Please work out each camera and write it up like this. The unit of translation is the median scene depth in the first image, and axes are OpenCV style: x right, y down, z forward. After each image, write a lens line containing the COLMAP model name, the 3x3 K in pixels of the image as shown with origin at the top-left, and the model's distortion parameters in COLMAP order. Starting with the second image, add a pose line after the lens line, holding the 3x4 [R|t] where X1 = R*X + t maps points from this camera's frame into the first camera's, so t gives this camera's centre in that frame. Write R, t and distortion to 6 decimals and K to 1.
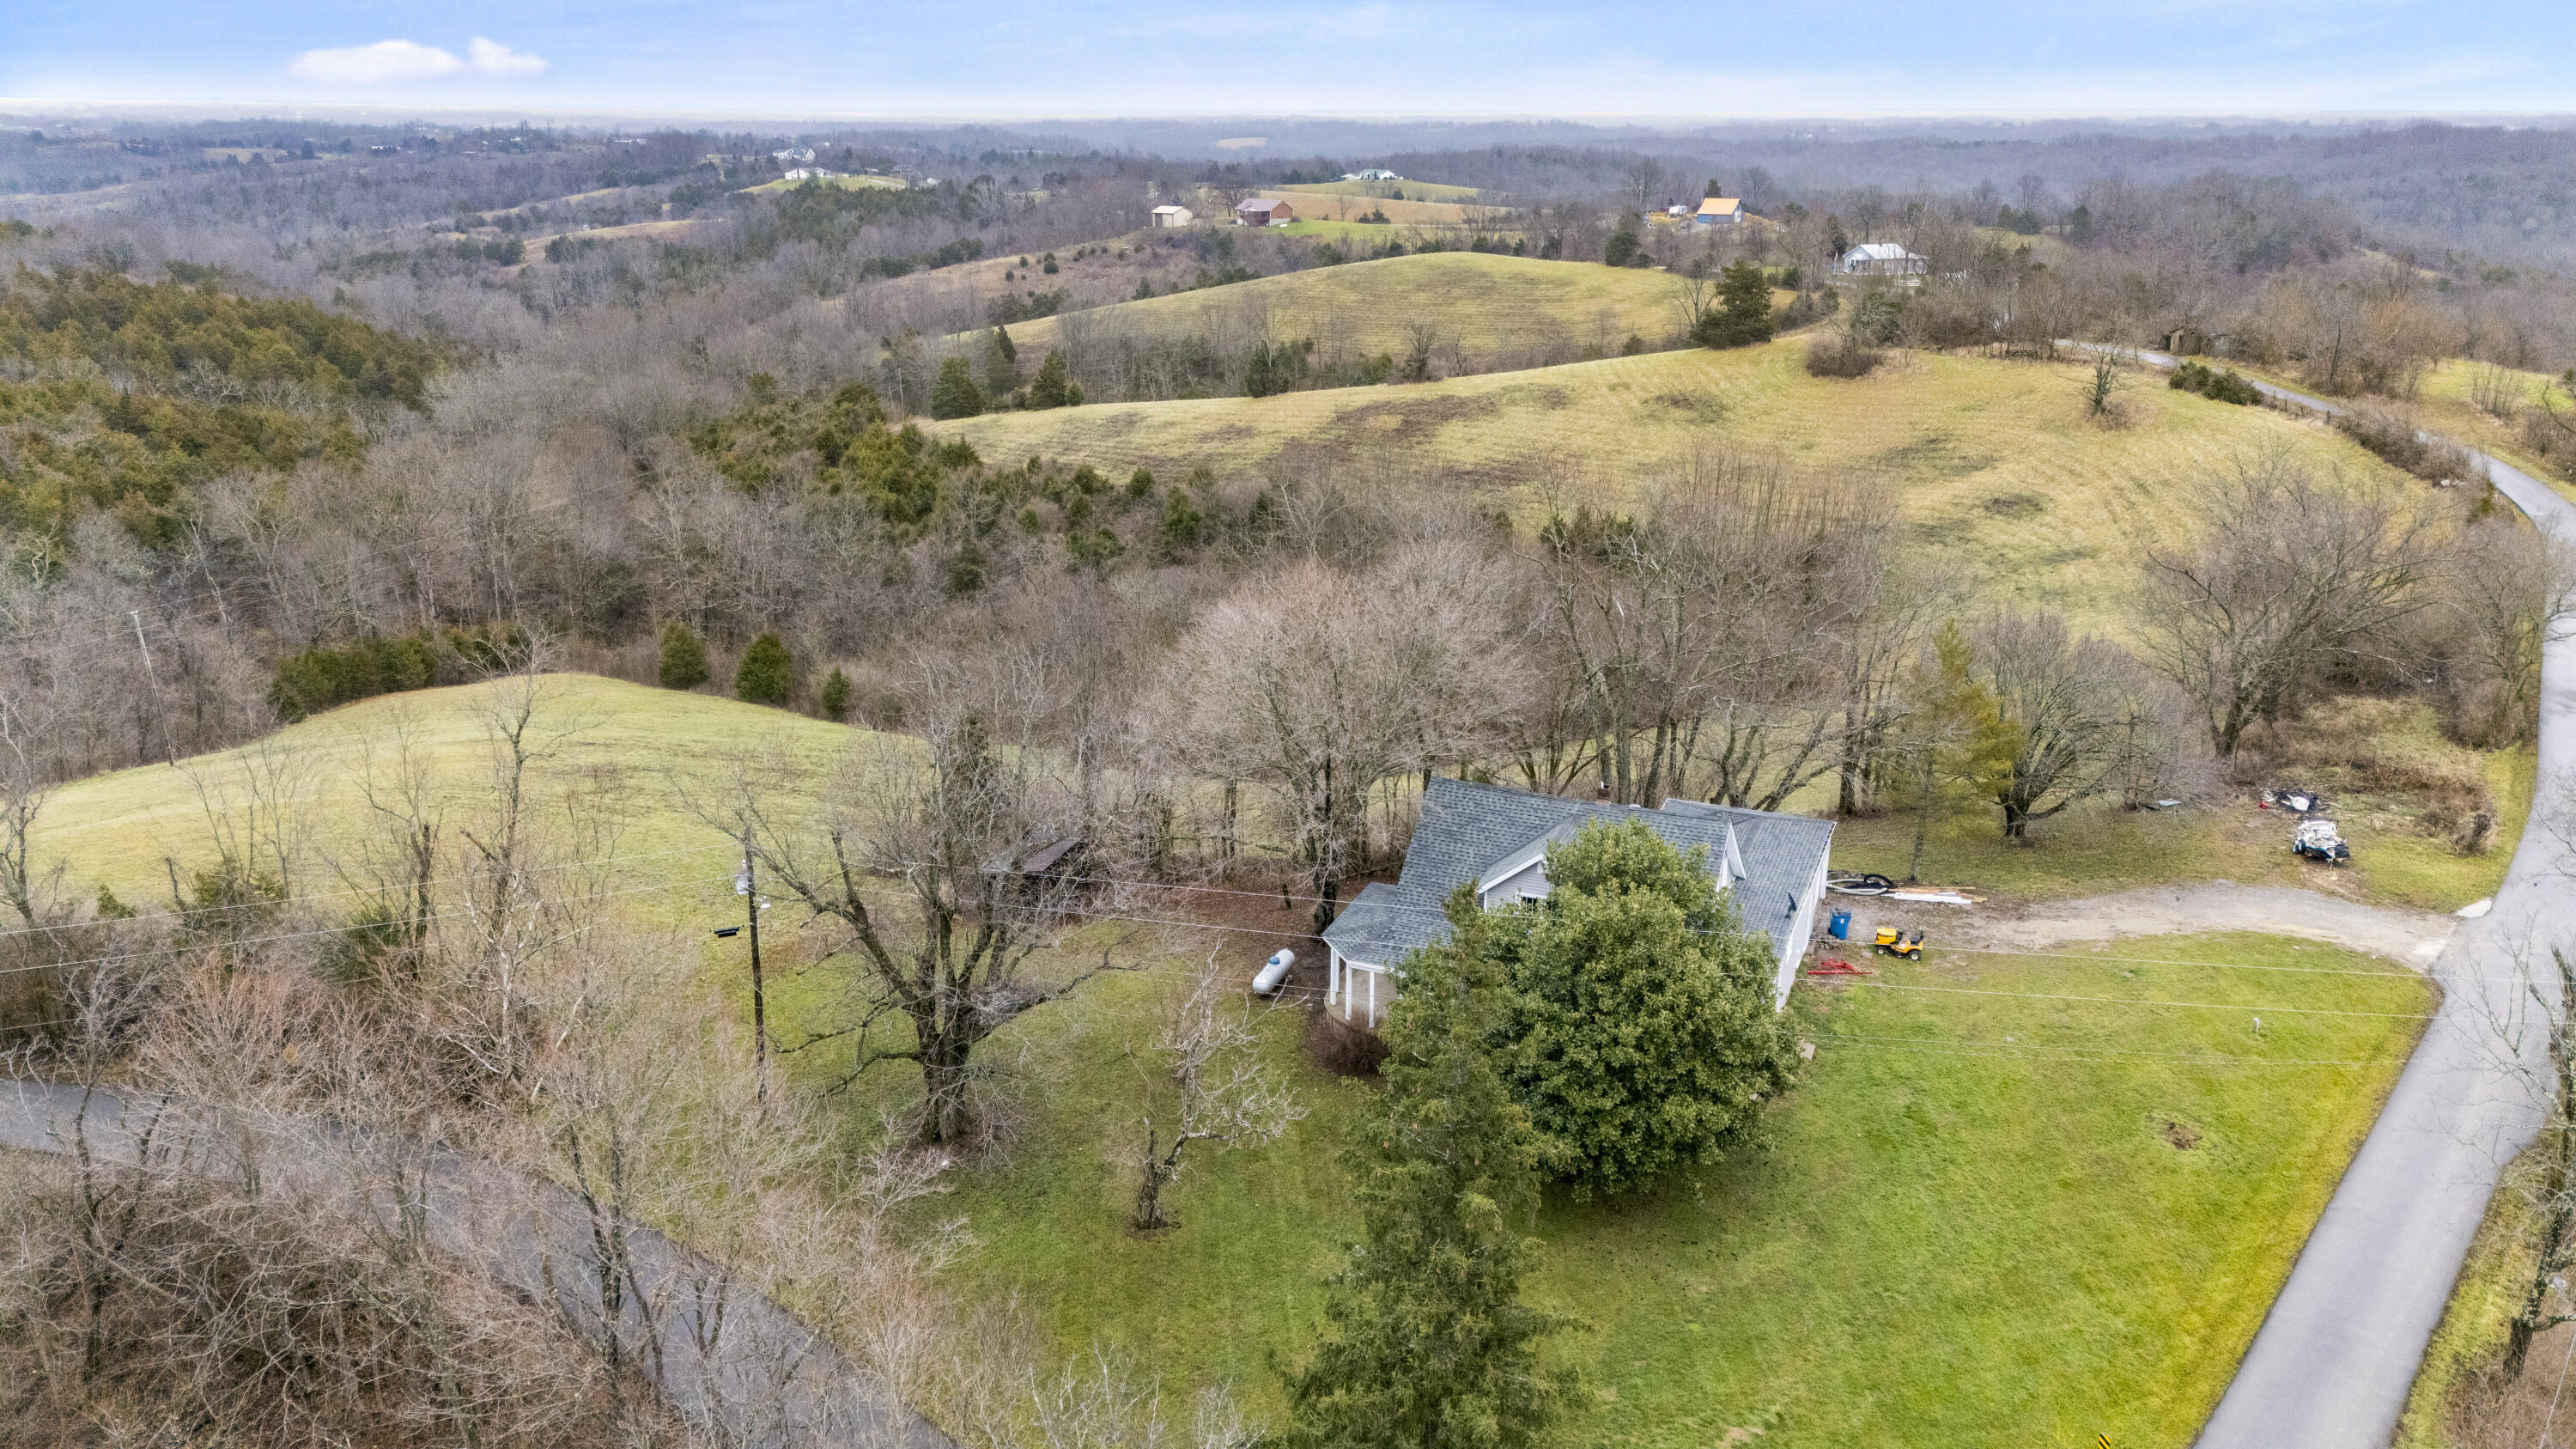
lens RADIAL K [[1796.3, 0, 1291.5], [0, 1796.3, 762.5], [0, 0, 1]] dist [0.085562, -0.104160]
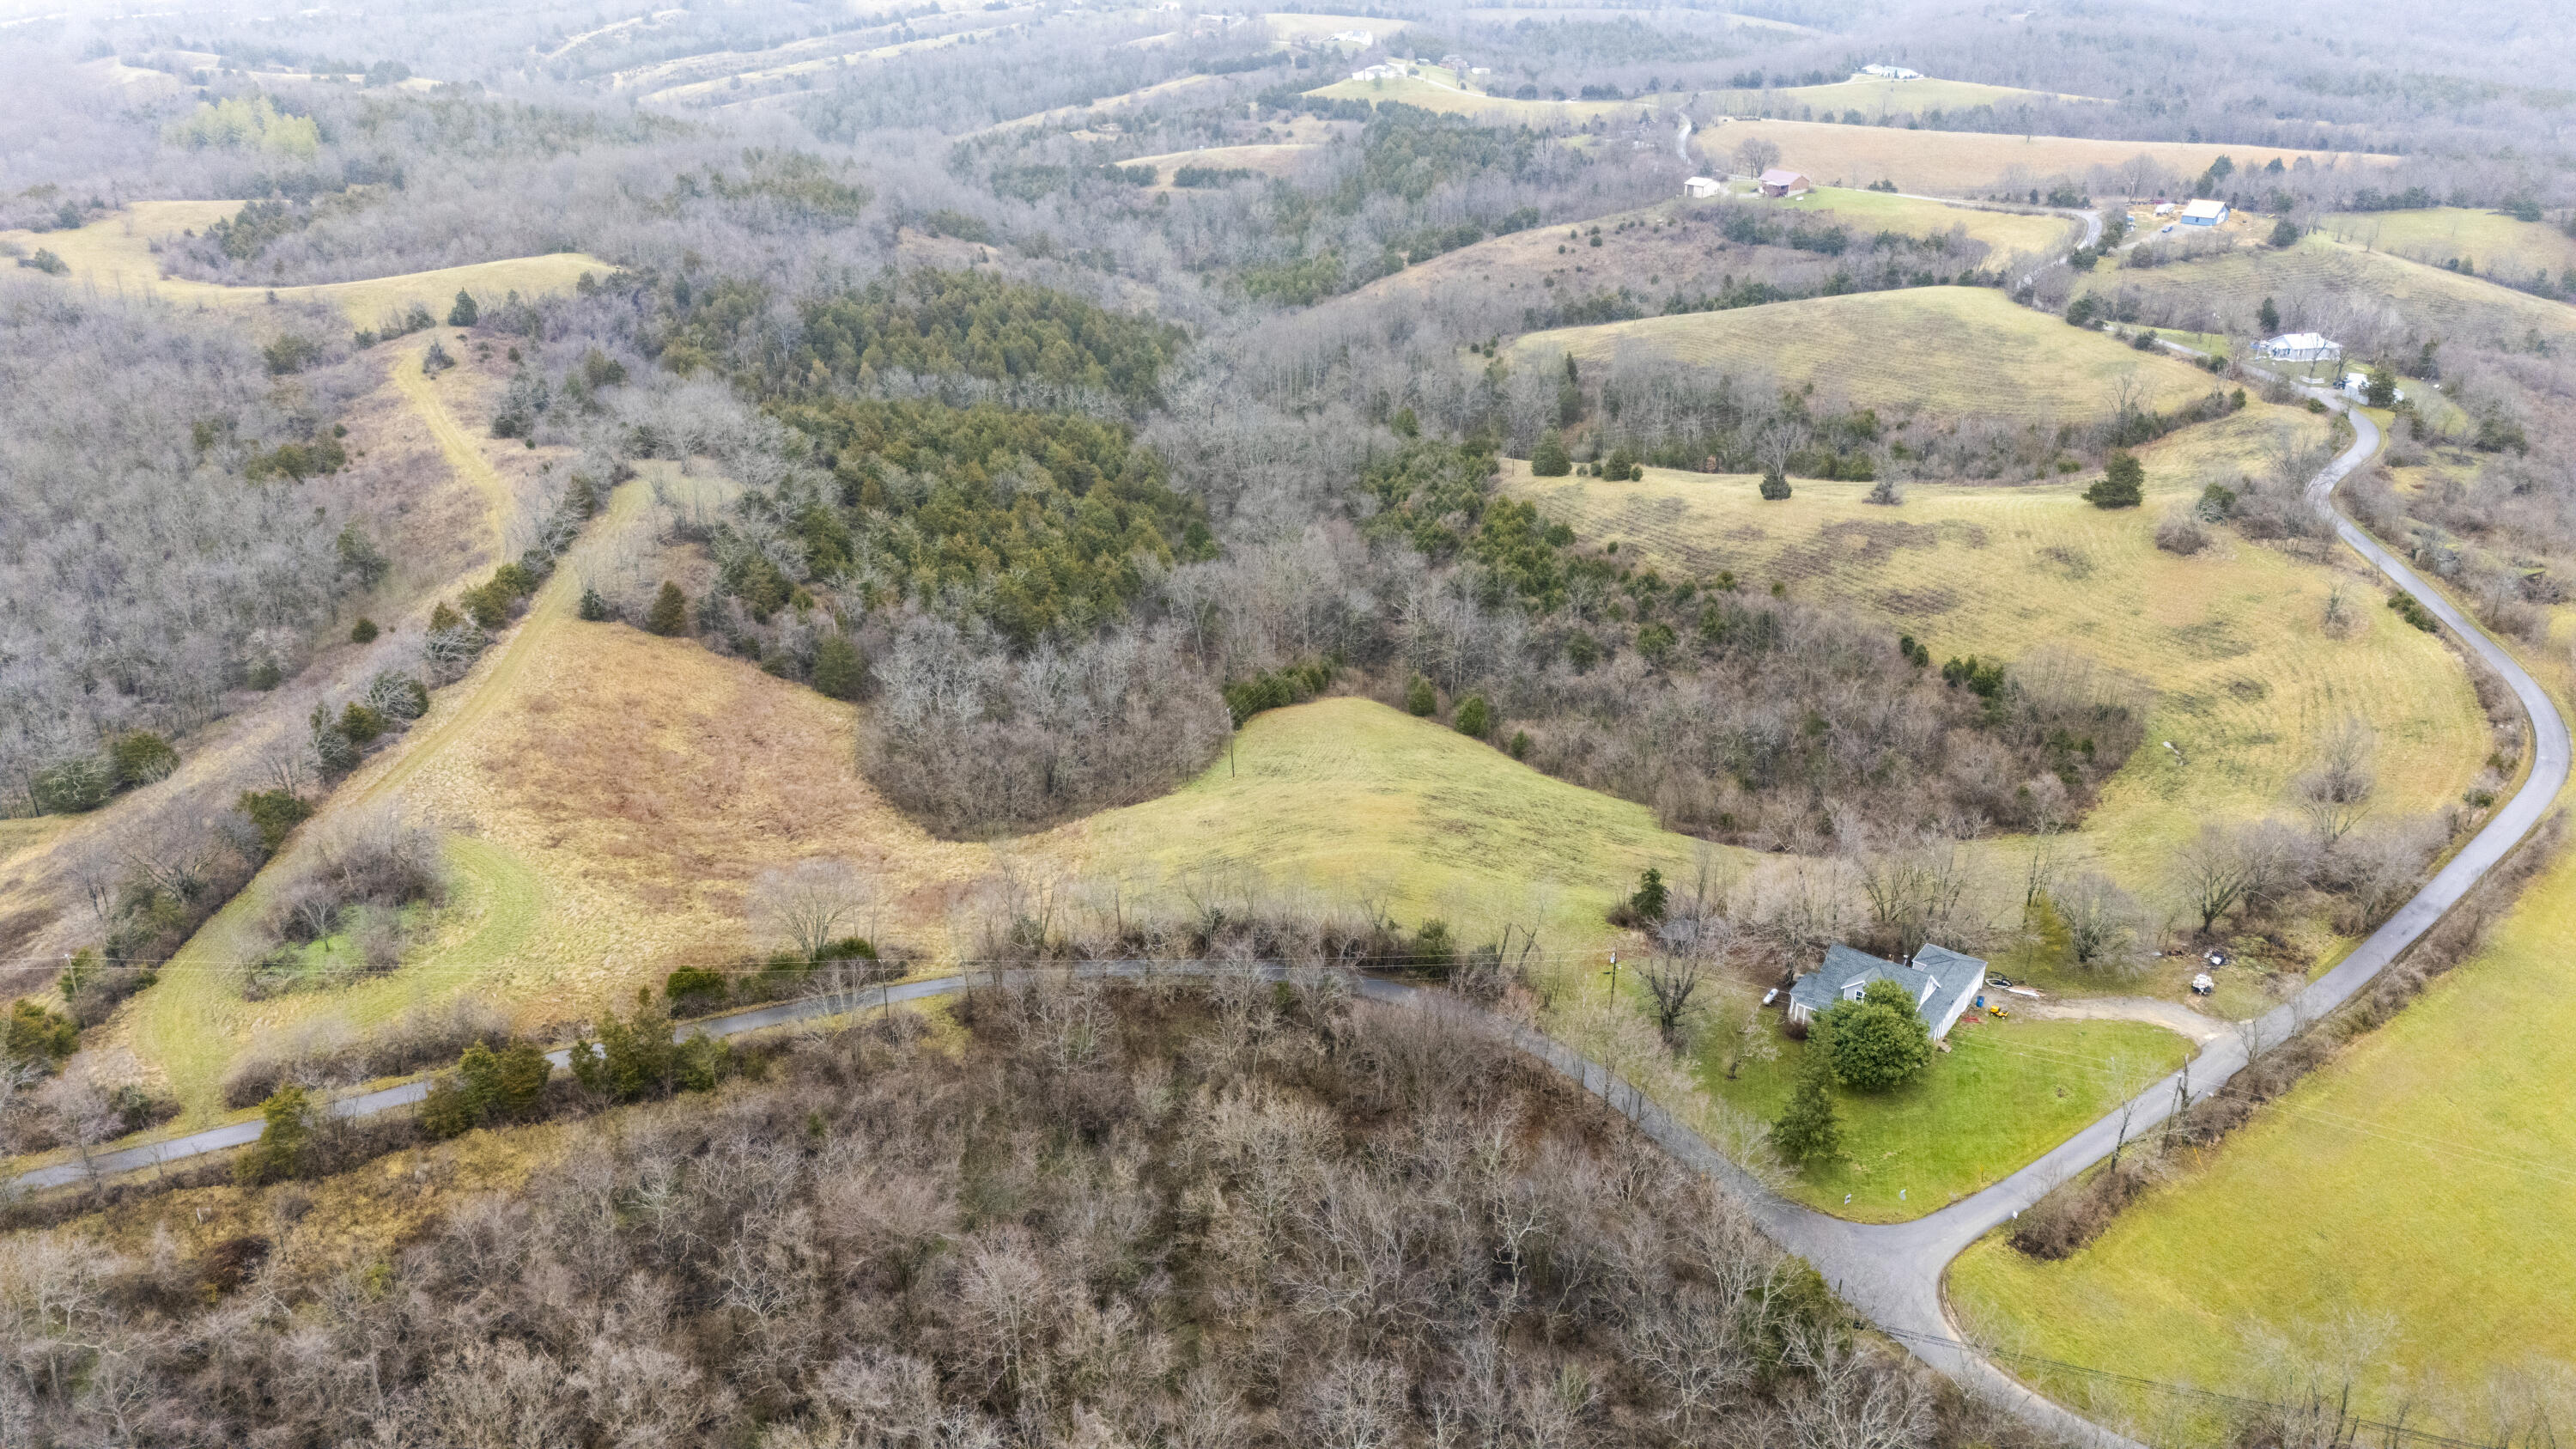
lens RADIAL K [[1796.3, 0, 1291.5], [0, 1796.3, 762.5], [0, 0, 1]] dist [0.085562, -0.104160]
pose [[0.967853, 0.096291, -0.232354, -0.037698], [-0.066054, 0.988697, 0.134590, -0.195371], [0.242688, -0.114916, 0.963274, -0.644238]]
